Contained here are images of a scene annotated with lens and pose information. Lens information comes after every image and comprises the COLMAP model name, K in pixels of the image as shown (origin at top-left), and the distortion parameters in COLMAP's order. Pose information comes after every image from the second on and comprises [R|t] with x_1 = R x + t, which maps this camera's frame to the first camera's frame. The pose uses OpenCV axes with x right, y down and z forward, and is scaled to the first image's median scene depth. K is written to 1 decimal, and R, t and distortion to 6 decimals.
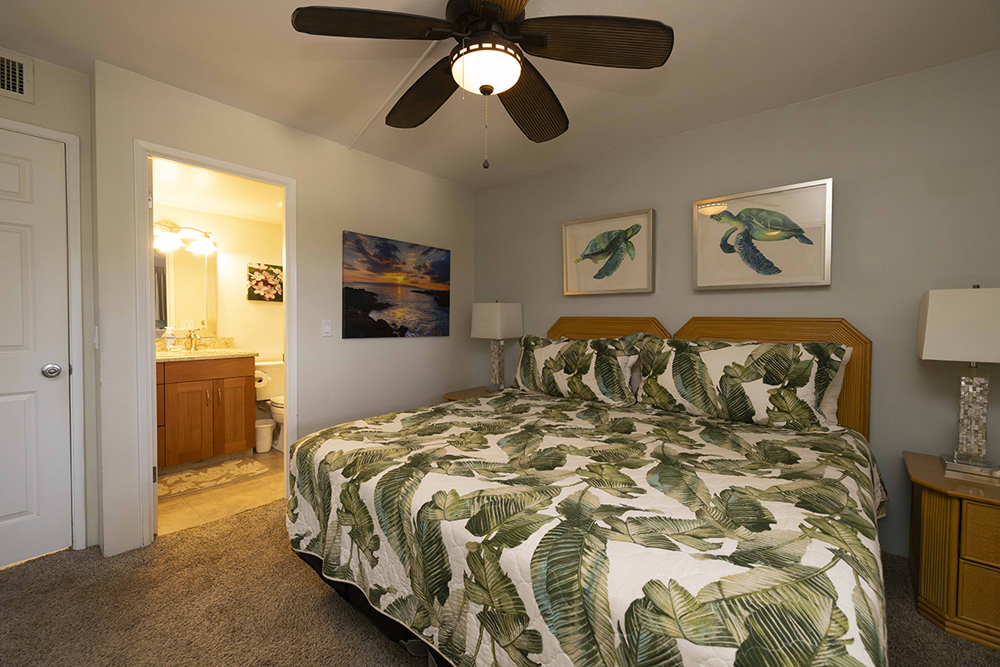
lens RADIAL K [[423.1, 0, 504.2], [0, 423.1, 333.9], [0, 0, 1]] dist [-0.002363, 0.000032]
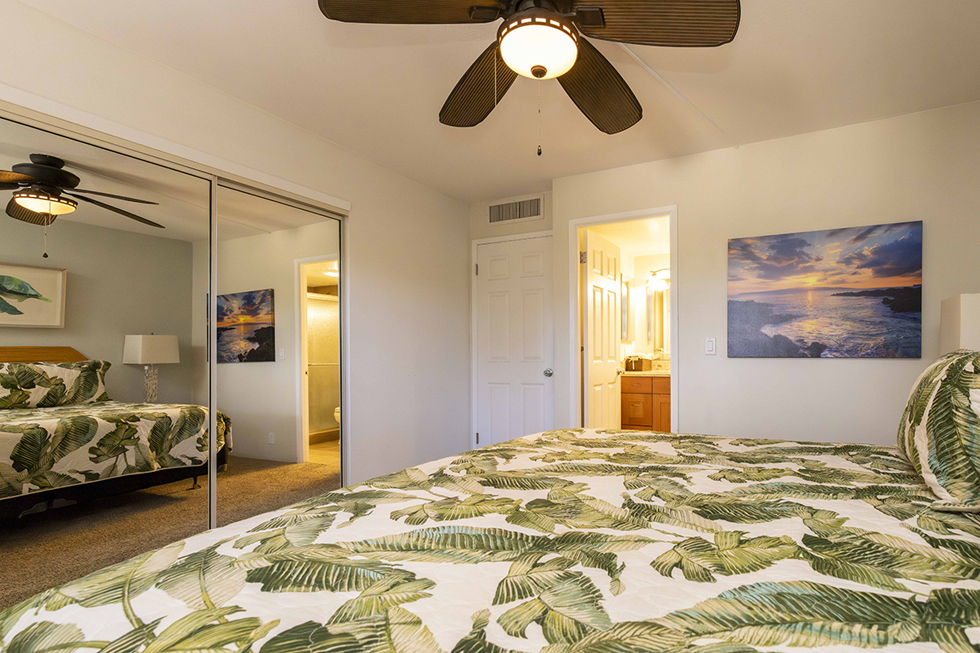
lens RADIAL K [[414.6, 0, 509.6], [0, 414.6, 350.4], [0, 0, 1]] dist [-0.002363, 0.000032]
pose [[0.265263, -0.011917, -0.964102, 0.355386], [-0.024504, 0.999517, -0.019097, 0.023917], [0.963865, 0.028690, 0.264843, 0.312290]]
